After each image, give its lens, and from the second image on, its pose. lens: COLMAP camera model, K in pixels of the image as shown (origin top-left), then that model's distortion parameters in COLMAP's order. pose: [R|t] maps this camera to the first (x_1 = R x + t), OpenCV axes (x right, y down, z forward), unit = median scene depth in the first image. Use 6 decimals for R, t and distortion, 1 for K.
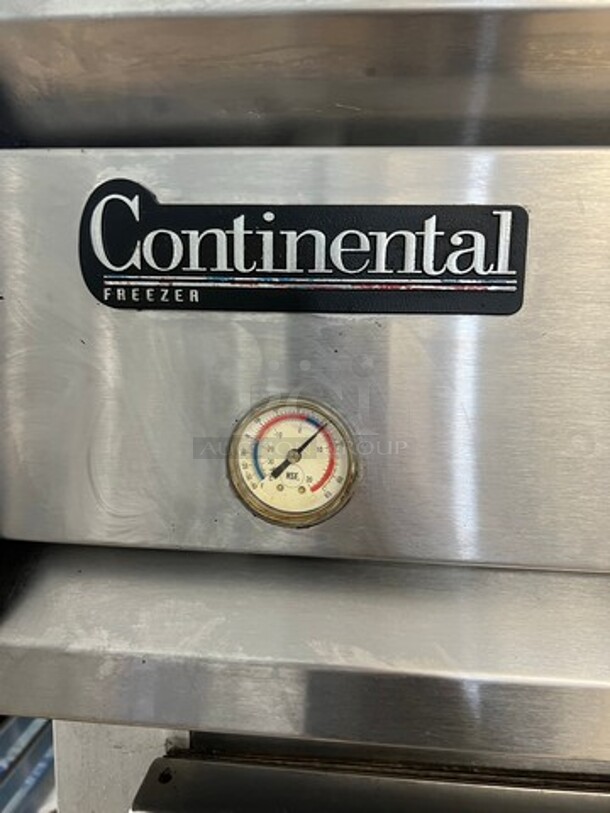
lens RADIAL K [[620.4, 0, 304.6], [0, 620.4, 406.1], [0, 0, 1]] dist [0.011193, -0.006331]
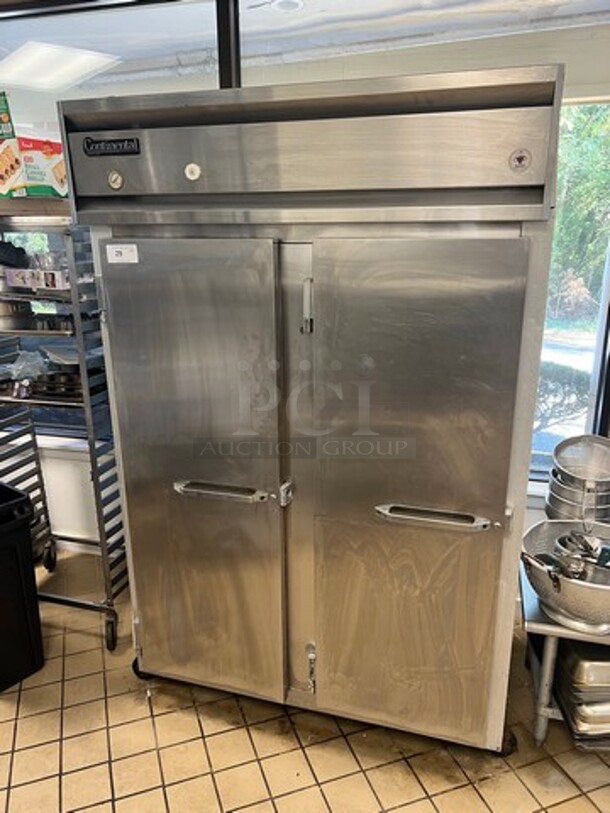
lens RADIAL K [[620.4, 0, 305.3], [0, 620.4, 406.6], [0, 0, 1]] dist [0.011193, -0.006331]
pose [[0.979913, 0.033182, -0.196644, 3.545150], [-0.002667, 0.988152, 0.153455, 1.541413], [0.199406, -0.149848, 0.968392, -5.697116]]
